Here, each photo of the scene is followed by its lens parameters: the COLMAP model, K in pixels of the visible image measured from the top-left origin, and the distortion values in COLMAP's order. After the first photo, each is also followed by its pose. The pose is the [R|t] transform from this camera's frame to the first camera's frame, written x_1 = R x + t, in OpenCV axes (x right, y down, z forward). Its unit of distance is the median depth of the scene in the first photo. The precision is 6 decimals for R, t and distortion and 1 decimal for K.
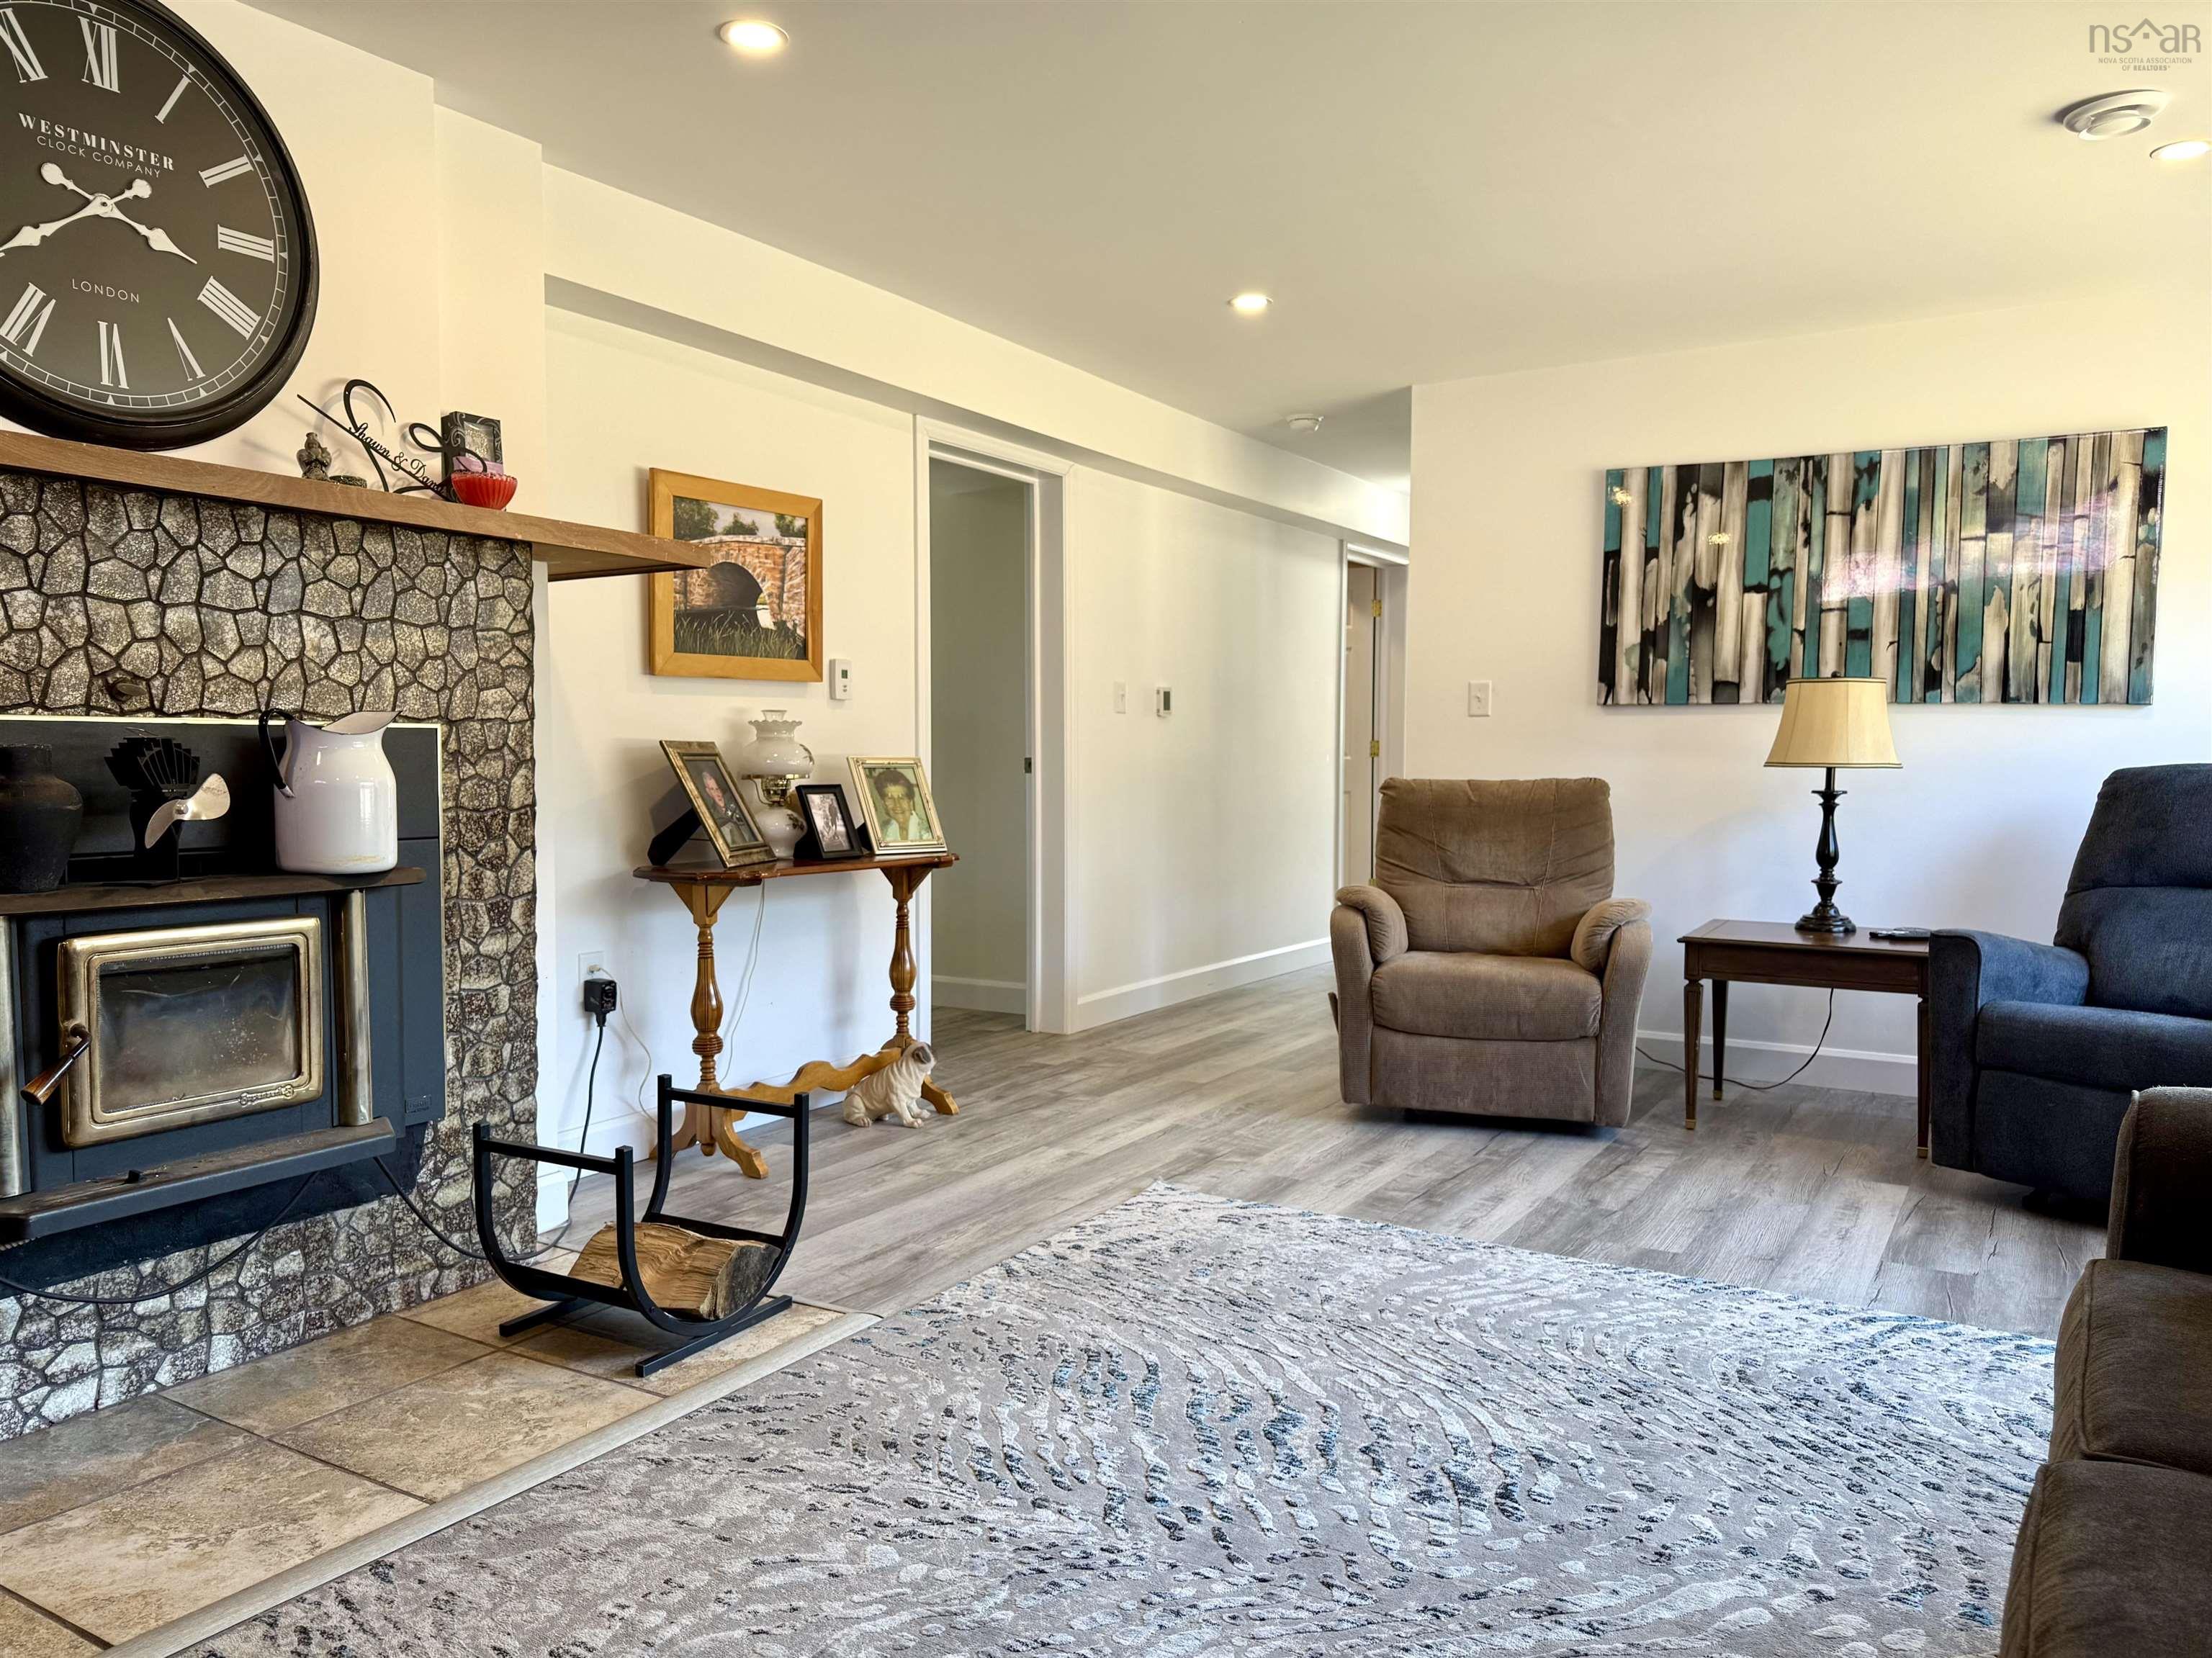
lens RADIAL K [[1594.1, 0, 1106.0], [0, 1594.1, 829.0], [0, 0, 1]] dist [0.029892, 0.000488]
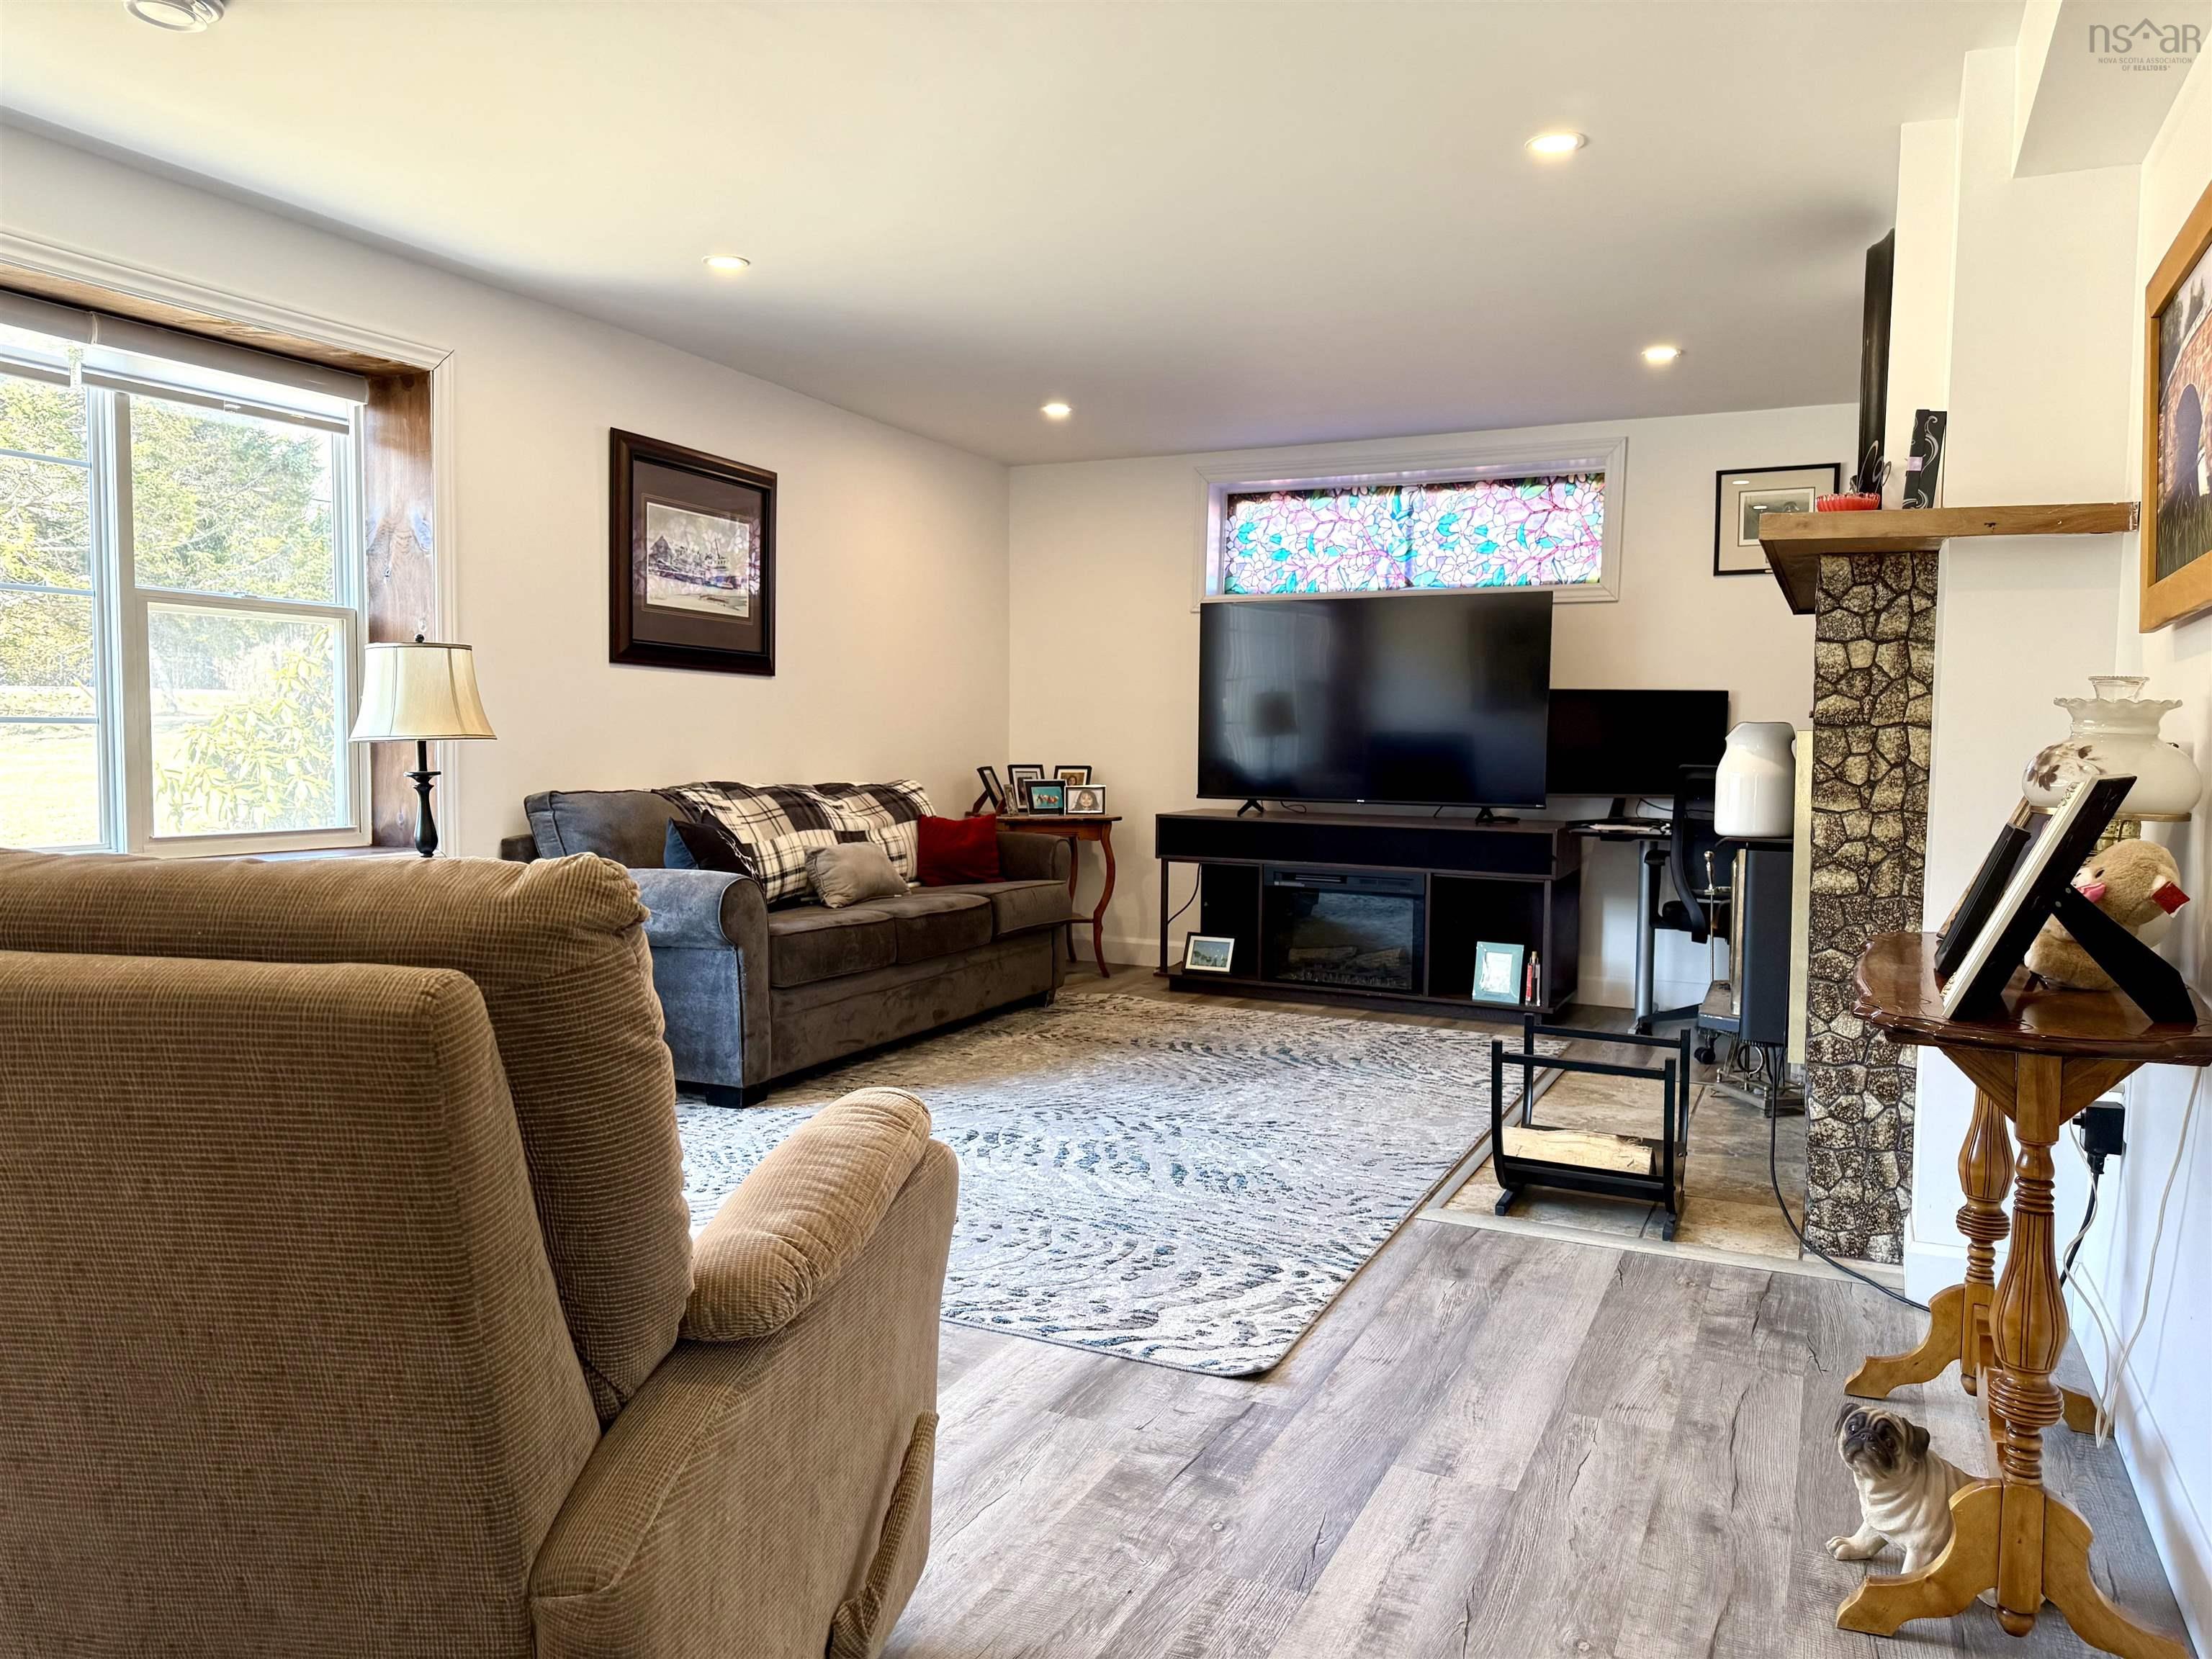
lens RADIAL K [[1594.3, 0, 1106.0], [0, 1594.3, 829.5], [0, 0, 1]] dist [0.029892, 0.000488]
pose [[-0.994151, -0.008039, -0.107695, 0.187534], [-0.019554, 0.994142, 0.106301, -0.090040], [0.106210, 0.107785, -0.988485, 1.786276]]
